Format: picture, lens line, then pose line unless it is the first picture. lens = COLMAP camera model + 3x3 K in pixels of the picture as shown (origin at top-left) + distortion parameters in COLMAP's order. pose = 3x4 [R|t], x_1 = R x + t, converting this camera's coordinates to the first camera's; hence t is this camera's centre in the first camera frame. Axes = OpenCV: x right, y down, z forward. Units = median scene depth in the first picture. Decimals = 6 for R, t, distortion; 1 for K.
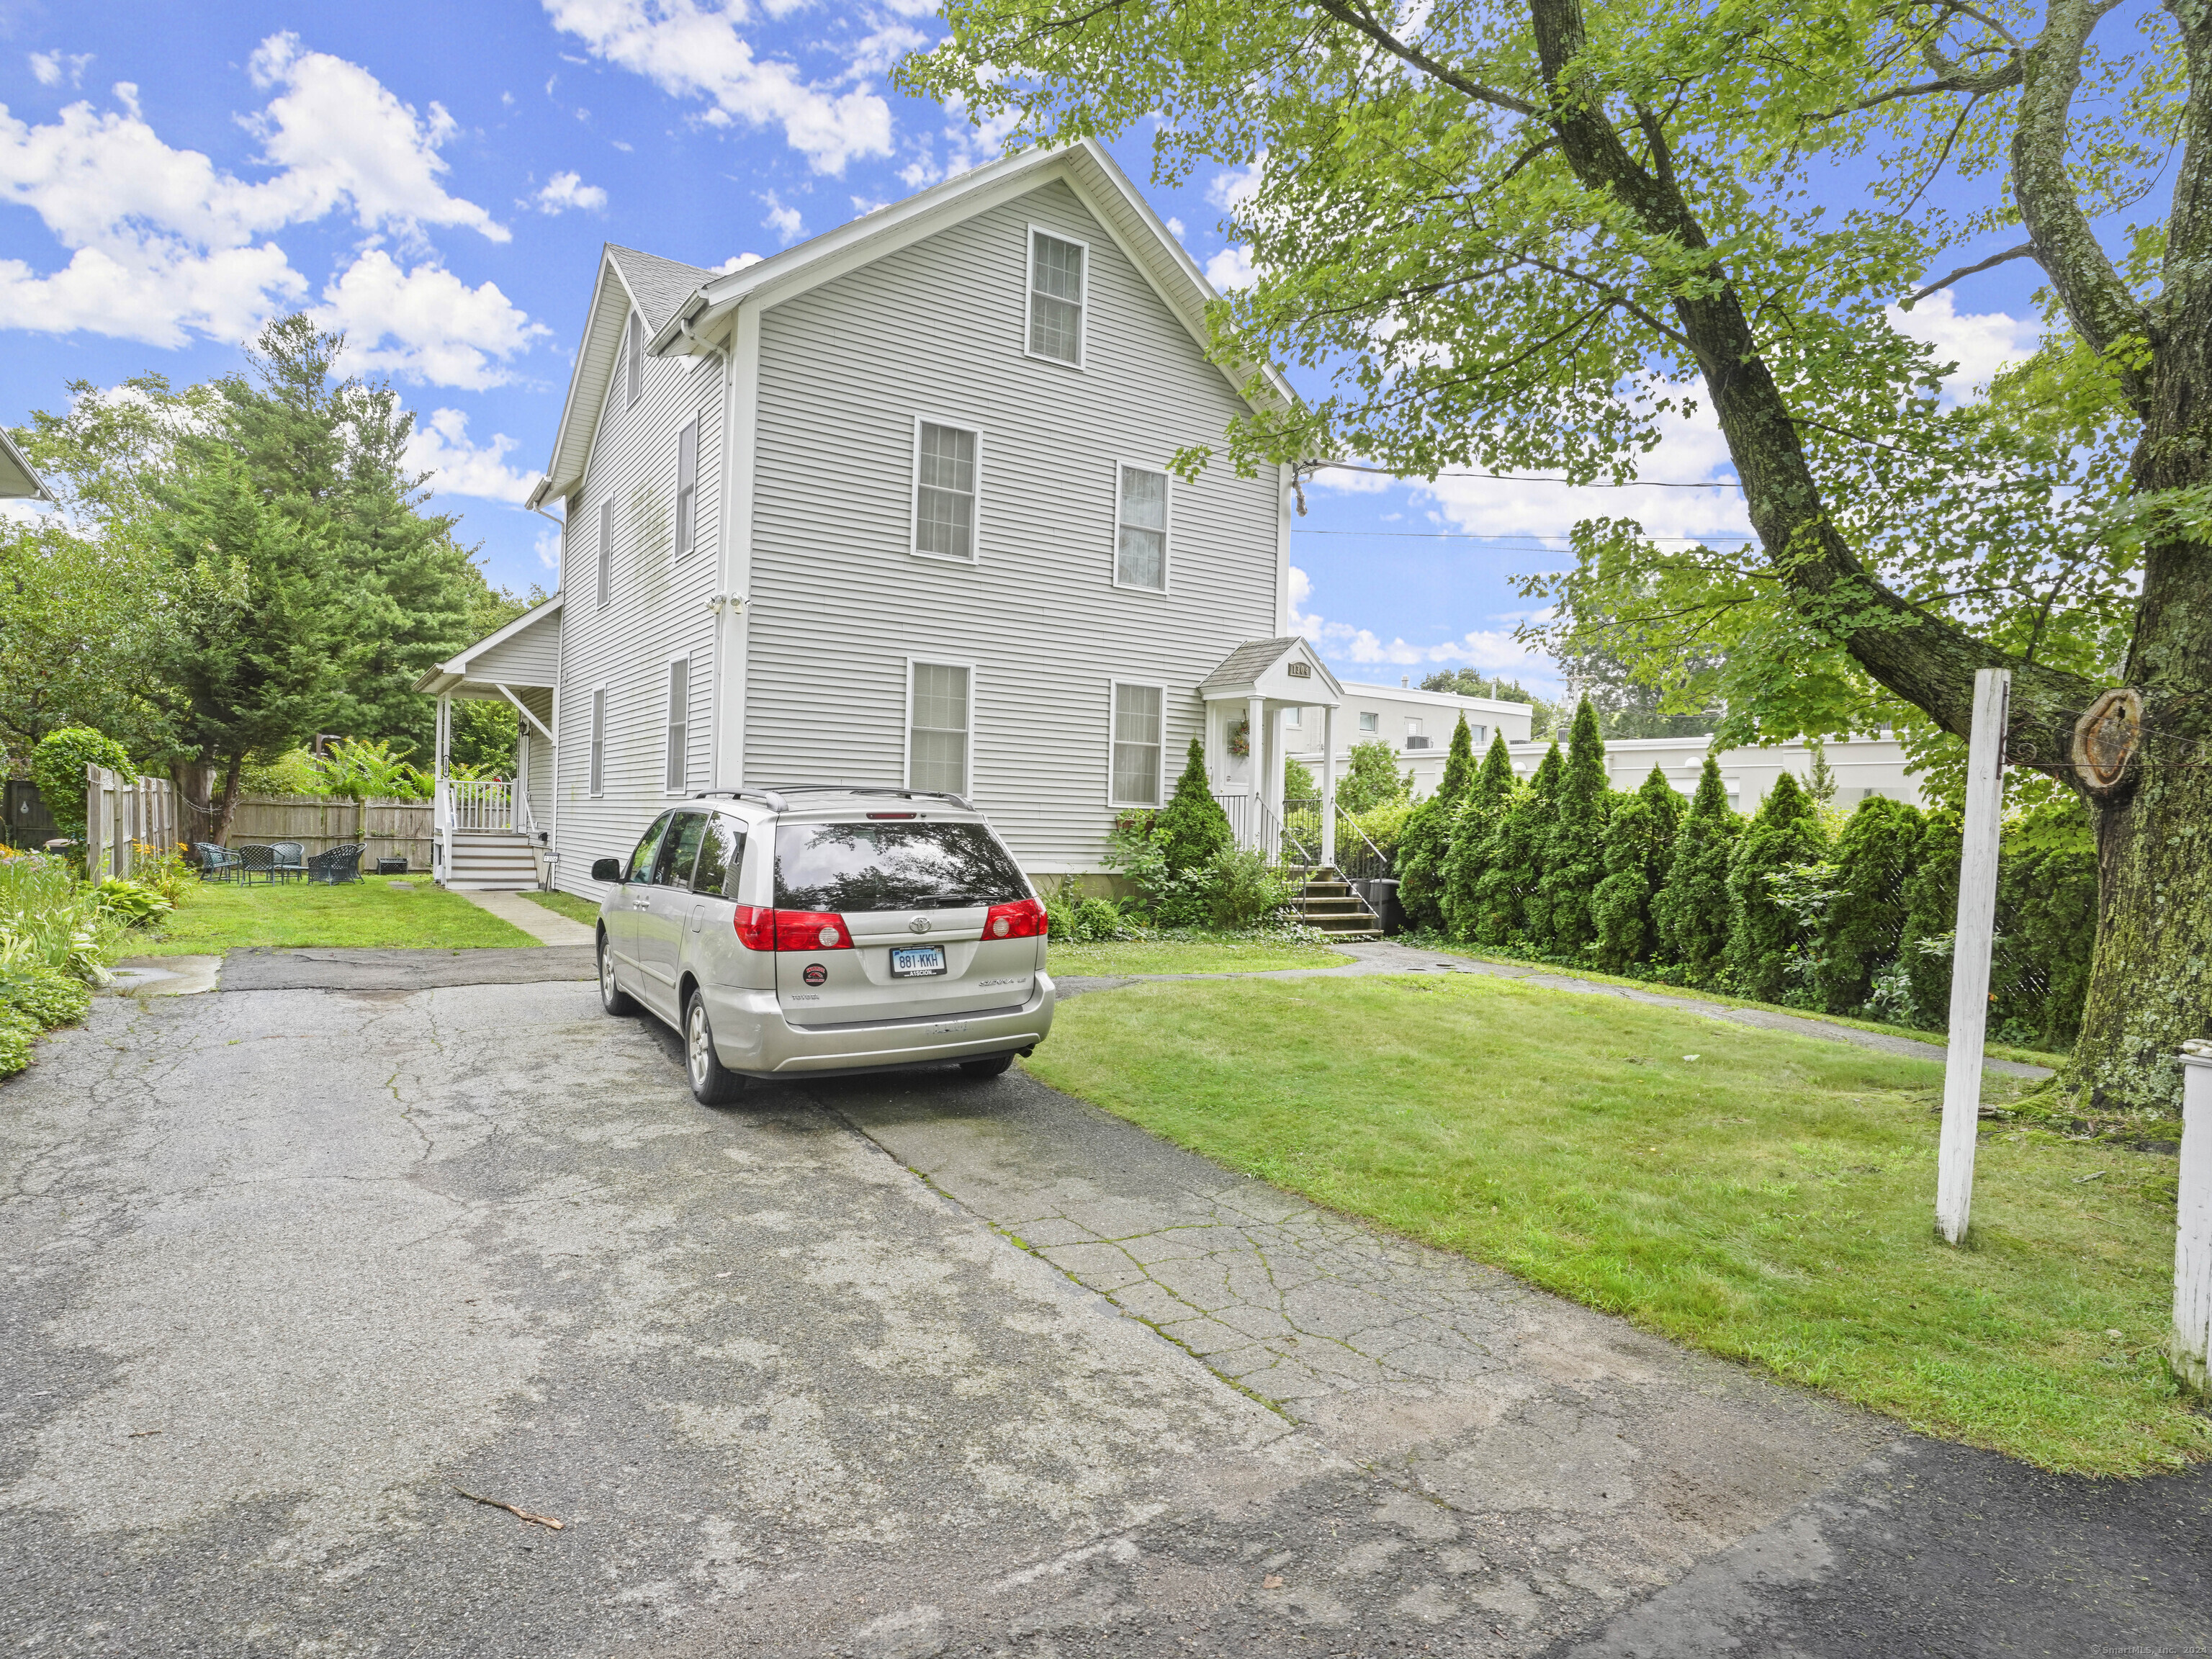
lens RADIAL K [[1259.7, 0, 1098.3], [0, 1259.7, 822.4], [0, 0, 1]] dist [-0.004281, 0.020092]
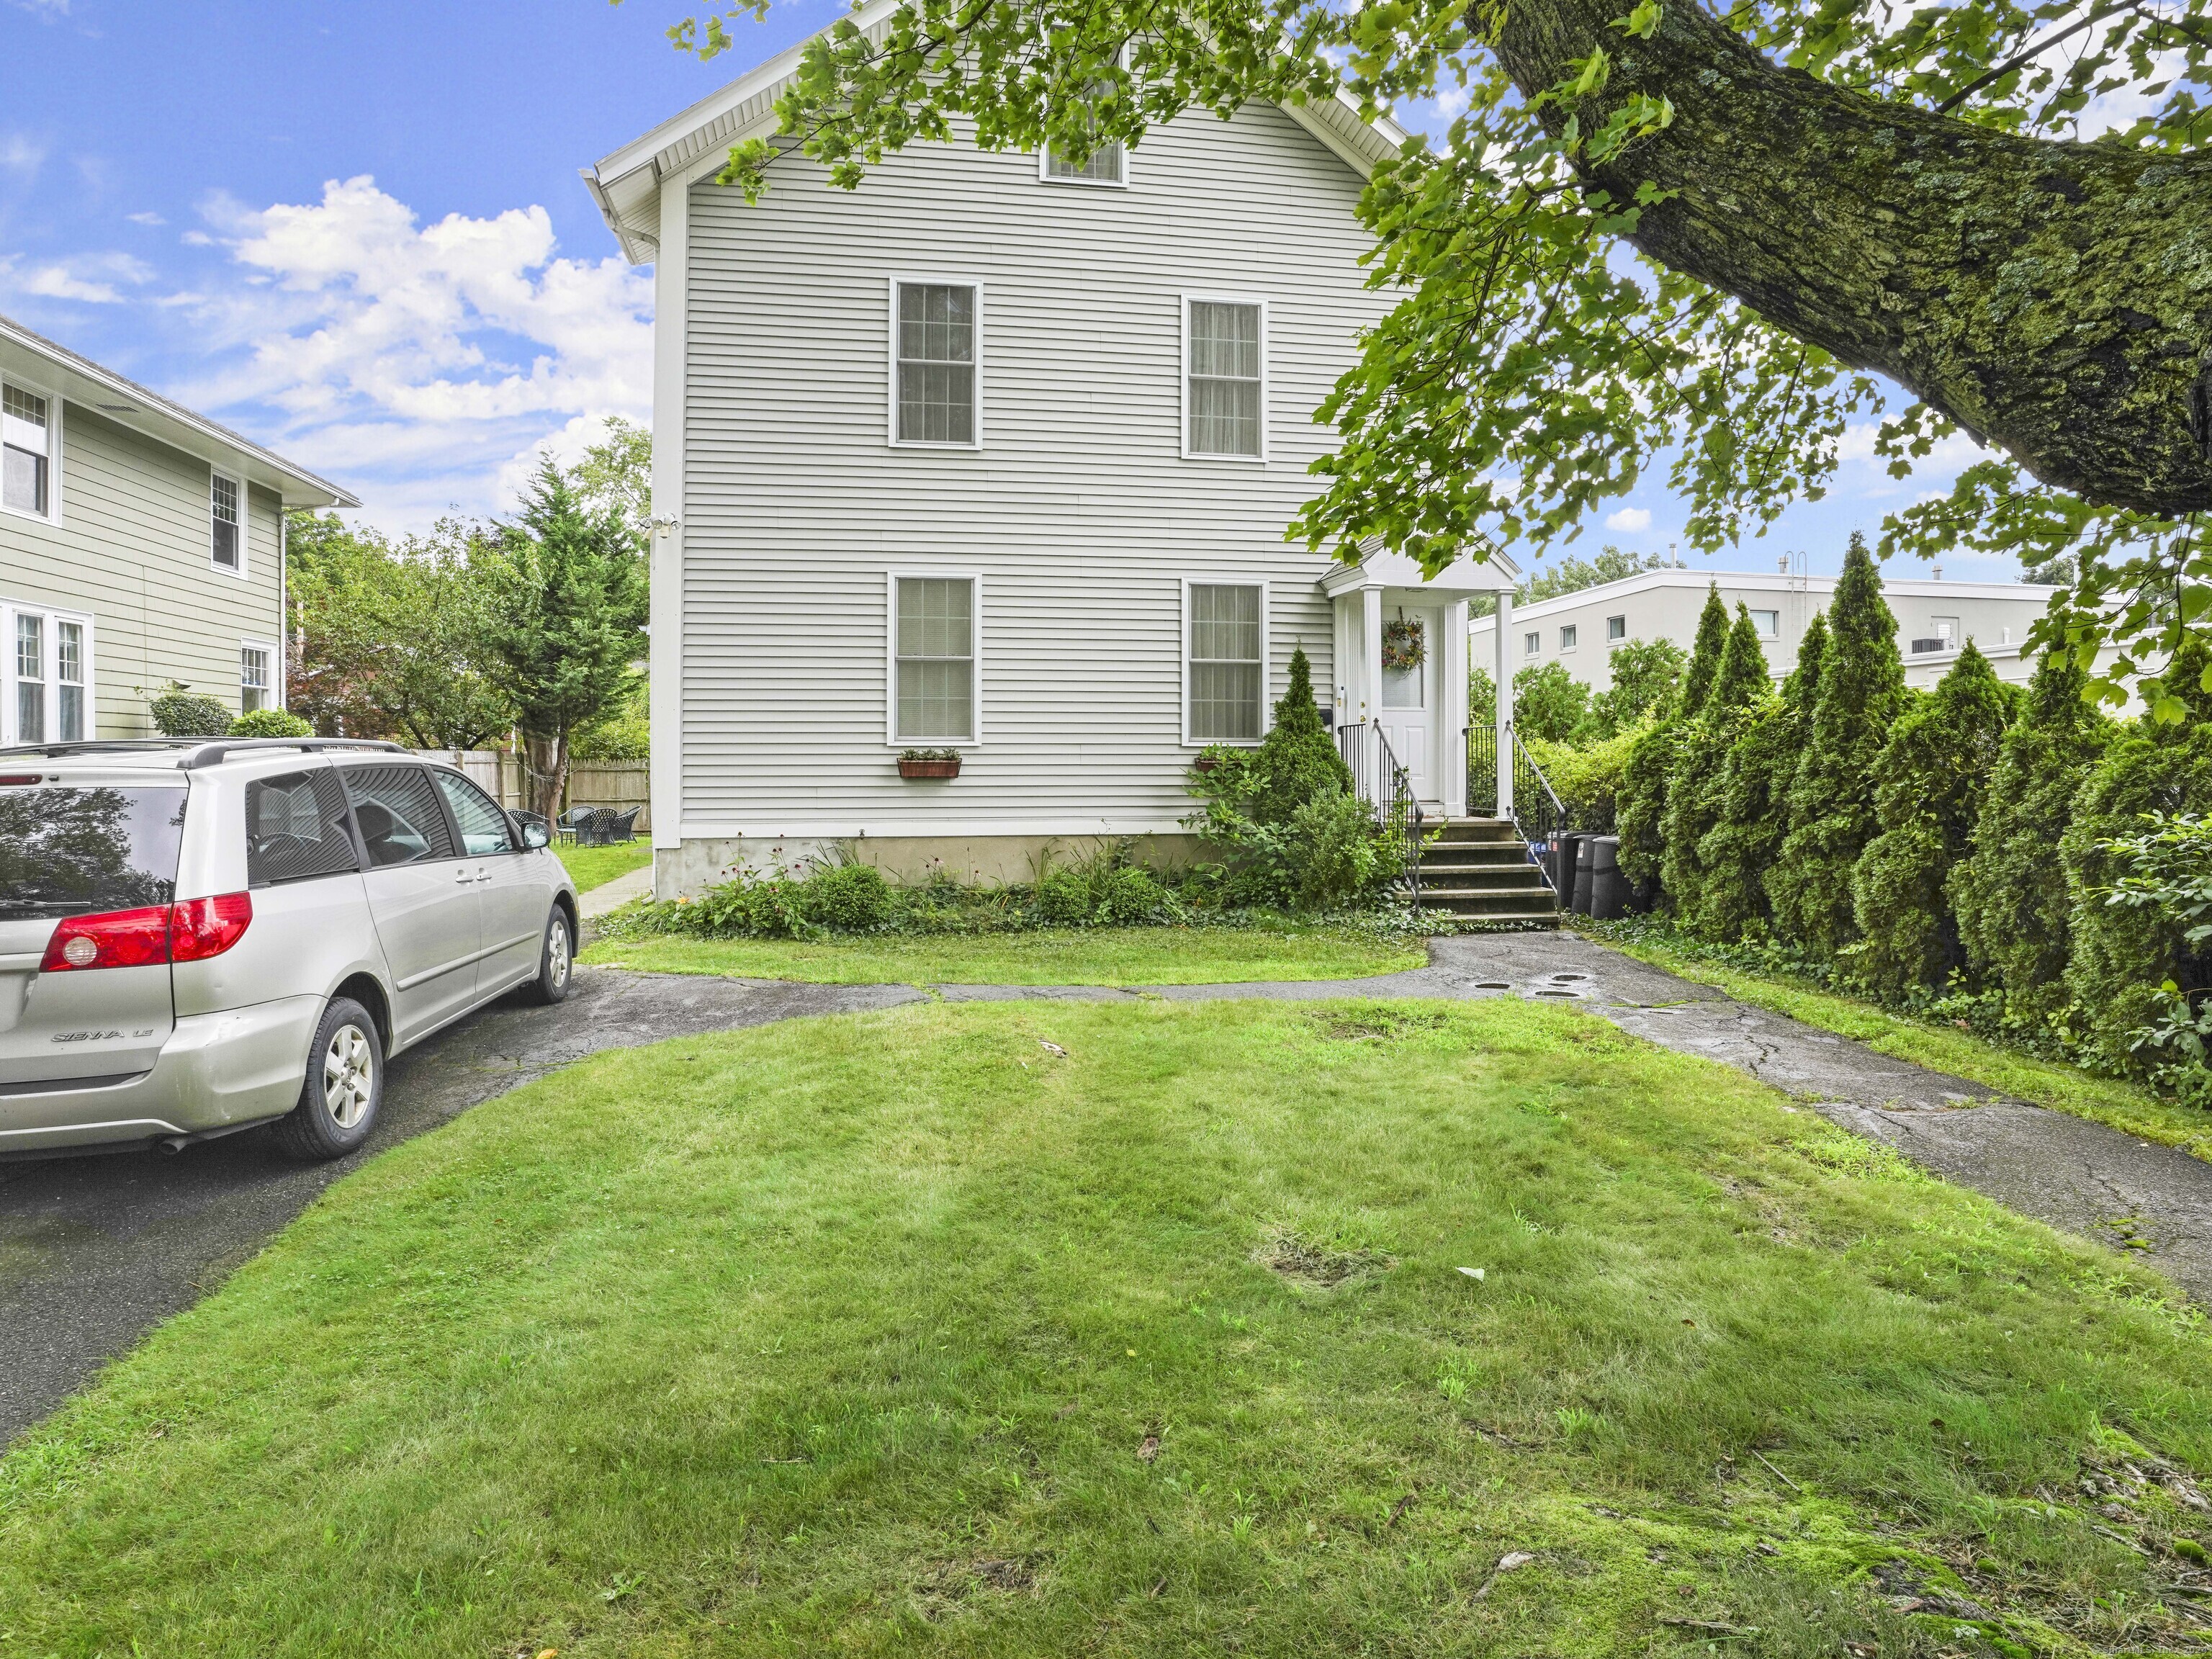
lens RADIAL K [[1272.3, 0, 1111.1], [0, 1272.3, 759.1], [0, 0, 1]] dist [-0.028358, 0.016995]
pose [[0.912851, -0.030395, -0.407159, 0.303539], [0.027315, 0.999537, -0.013377, 0.004959], [0.407377, 0.001090, 0.913259, 0.298557]]
